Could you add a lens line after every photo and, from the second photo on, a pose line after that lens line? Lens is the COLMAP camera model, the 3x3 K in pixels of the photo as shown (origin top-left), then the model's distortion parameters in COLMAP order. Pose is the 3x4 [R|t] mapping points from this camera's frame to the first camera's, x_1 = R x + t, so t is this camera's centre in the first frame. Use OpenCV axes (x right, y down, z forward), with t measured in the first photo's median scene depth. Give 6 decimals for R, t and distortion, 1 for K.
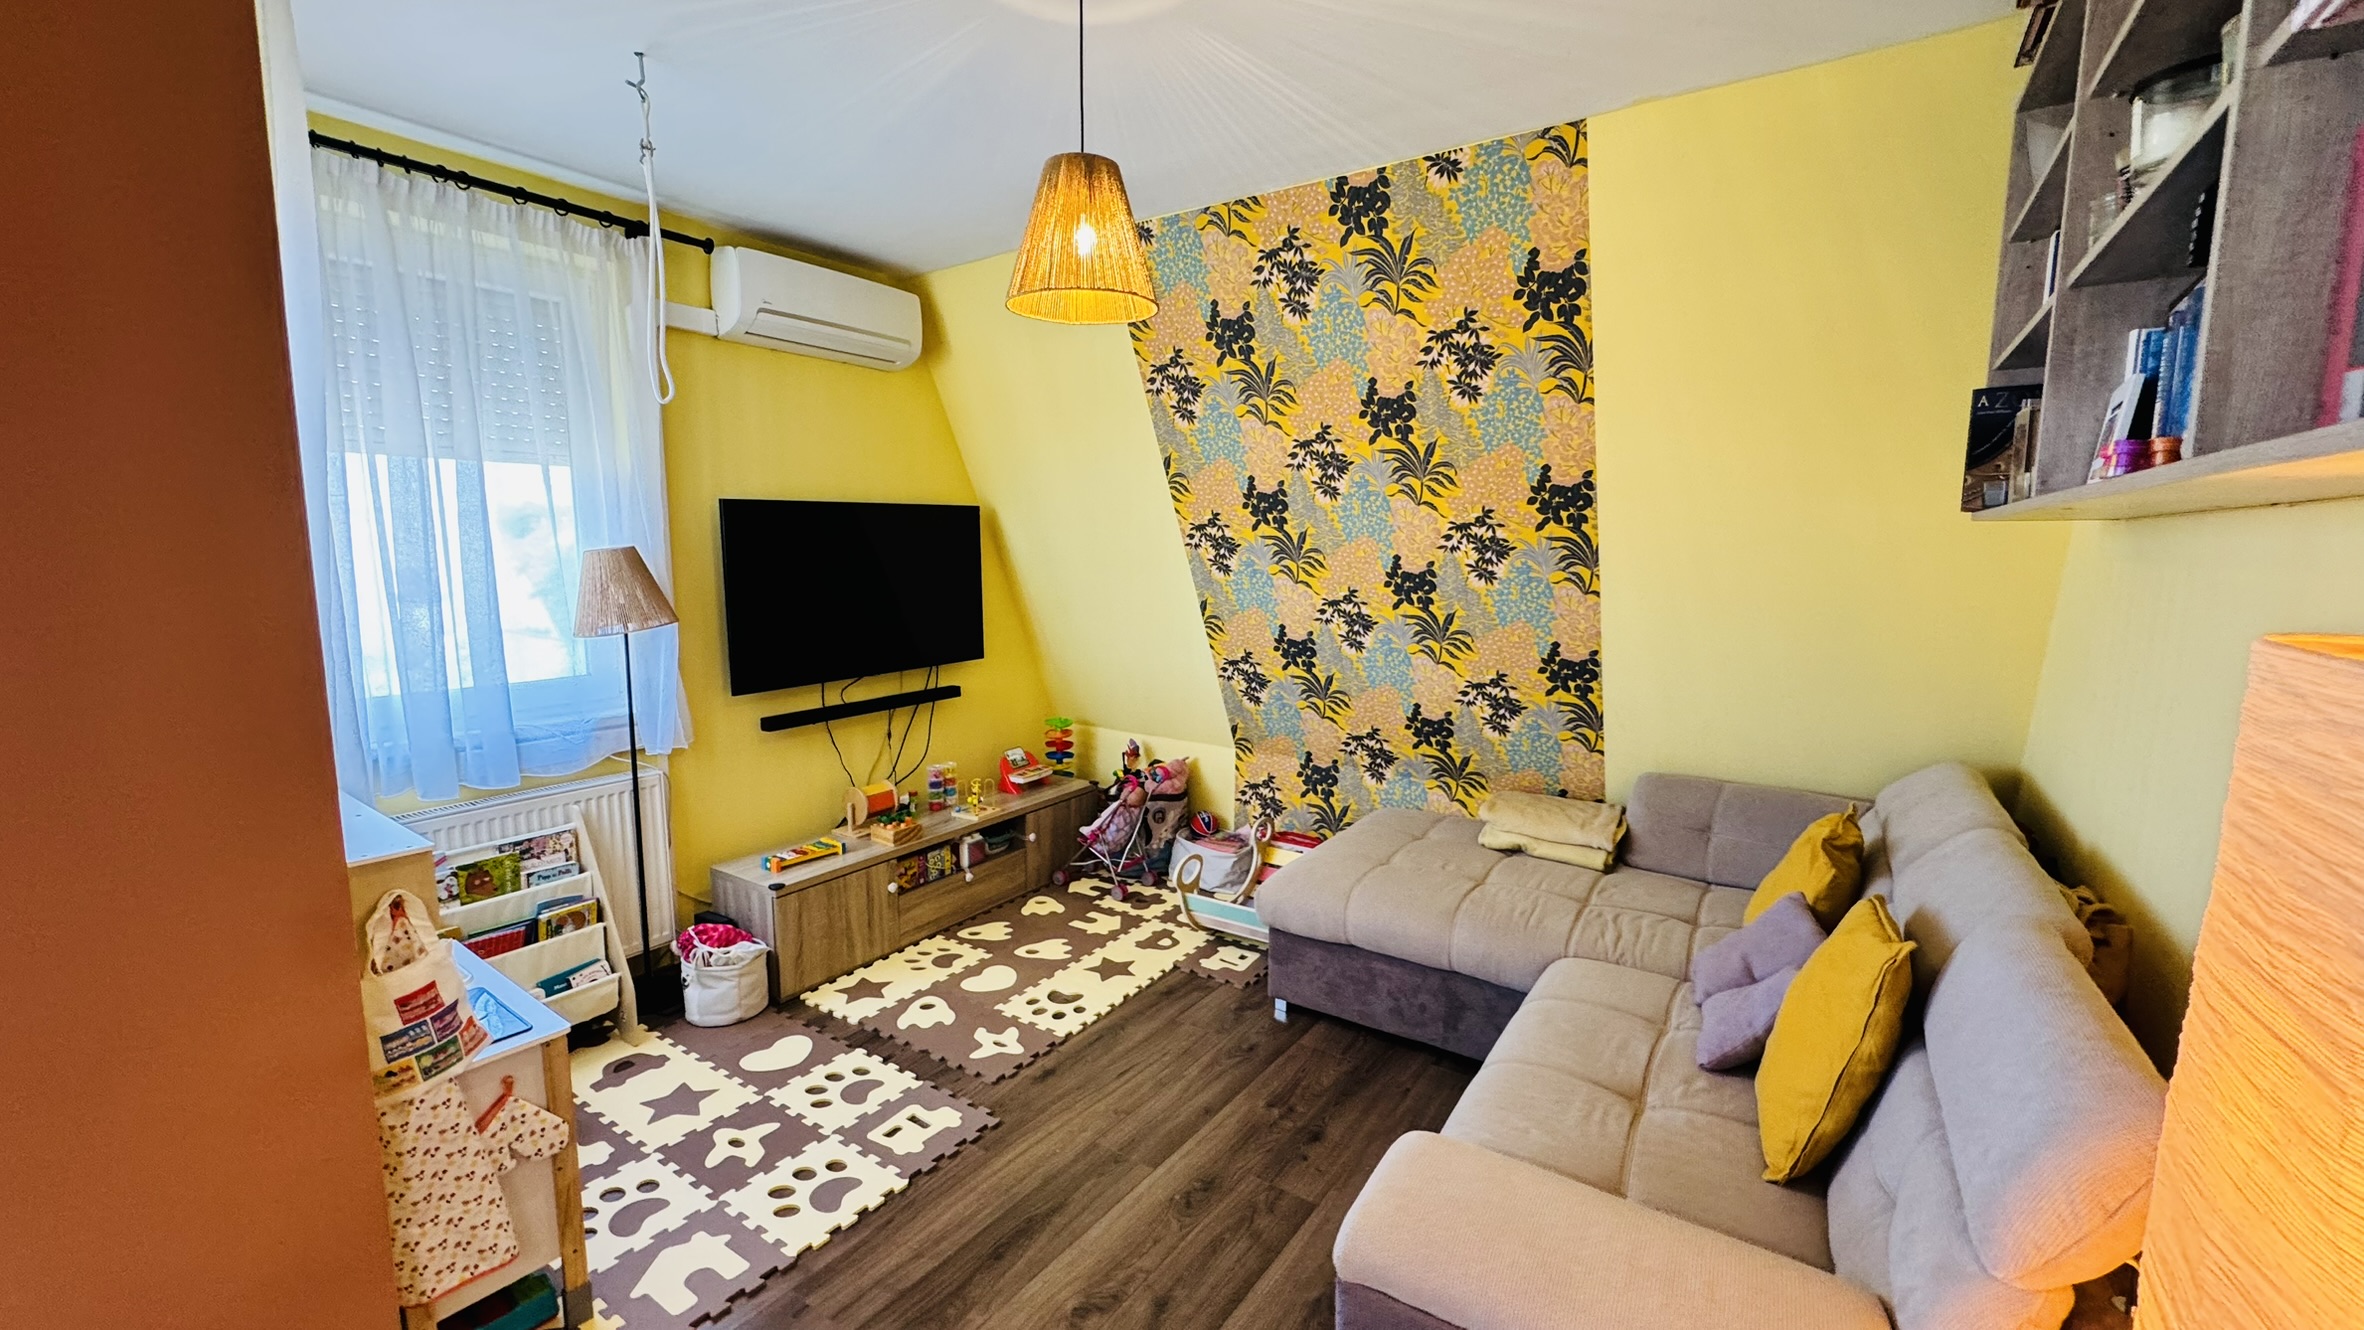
lens RADIAL K [[940.3, 0, 1175.7], [0, 940.3, 667.0], [0, 0, 1]] dist [-0.003467, 0.000375]
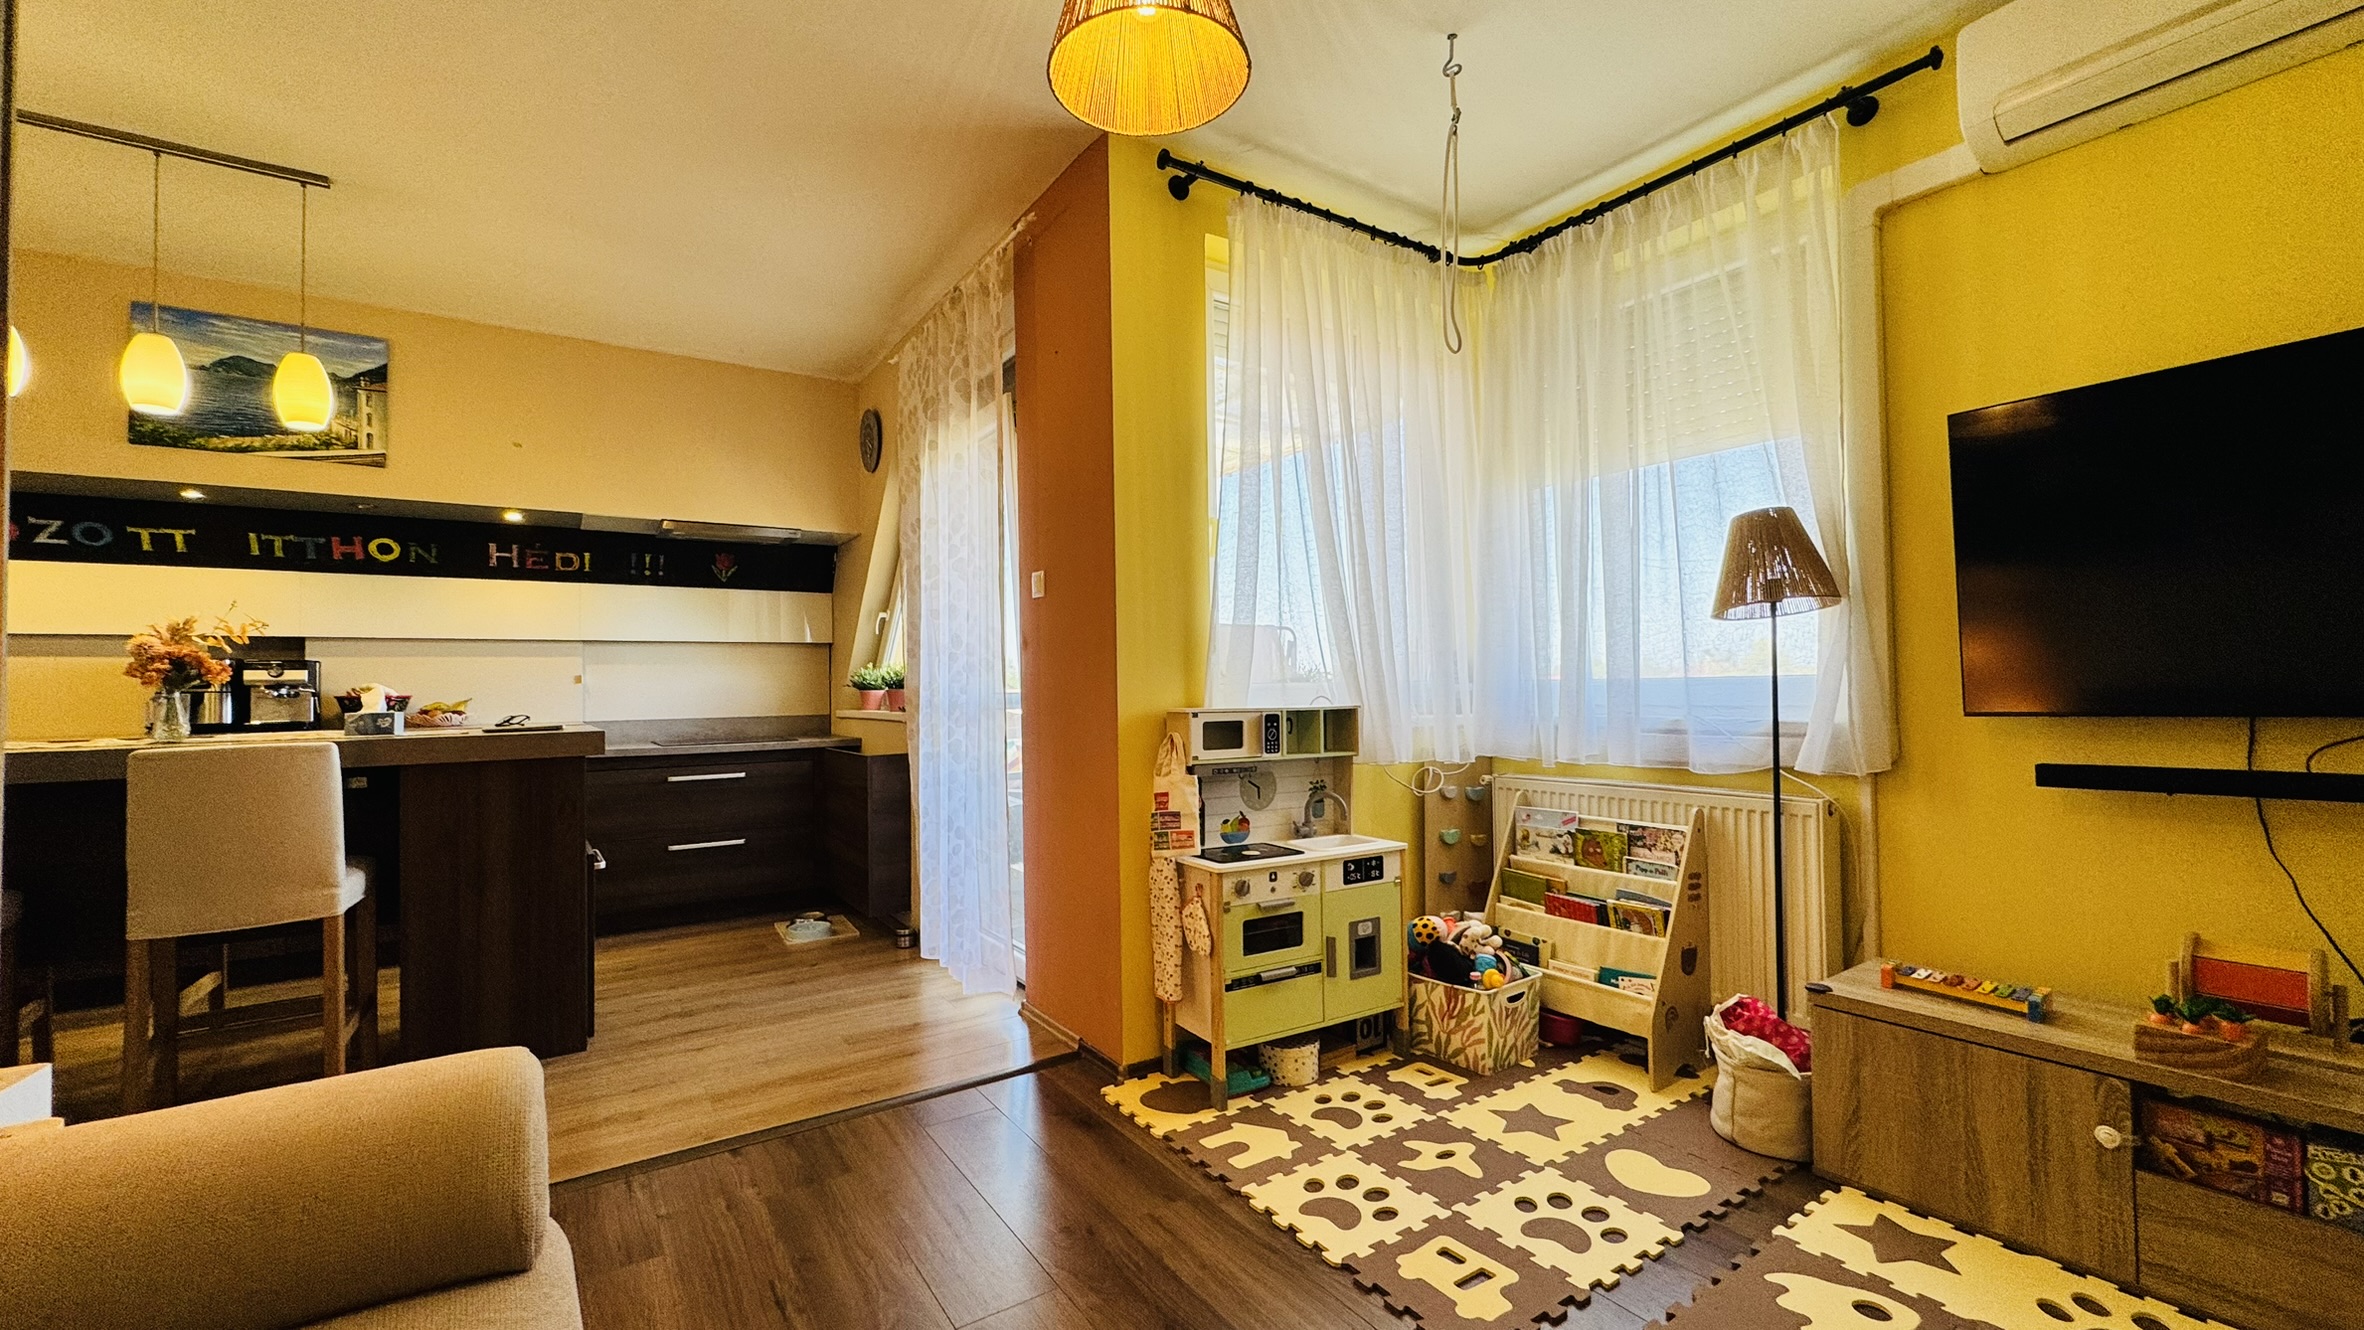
lens RADIAL K [[940.3, 0, 1175.7], [0, 940.3, 667.4], [0, 0, 1]] dist [-0.003467, 0.000375]
pose [[-0.369063, -0.018098, -0.929228, 0.315805], [-0.105002, 0.994221, 0.022340, 0.039480], [0.923454, 0.105815, -0.368830, 0.721761]]
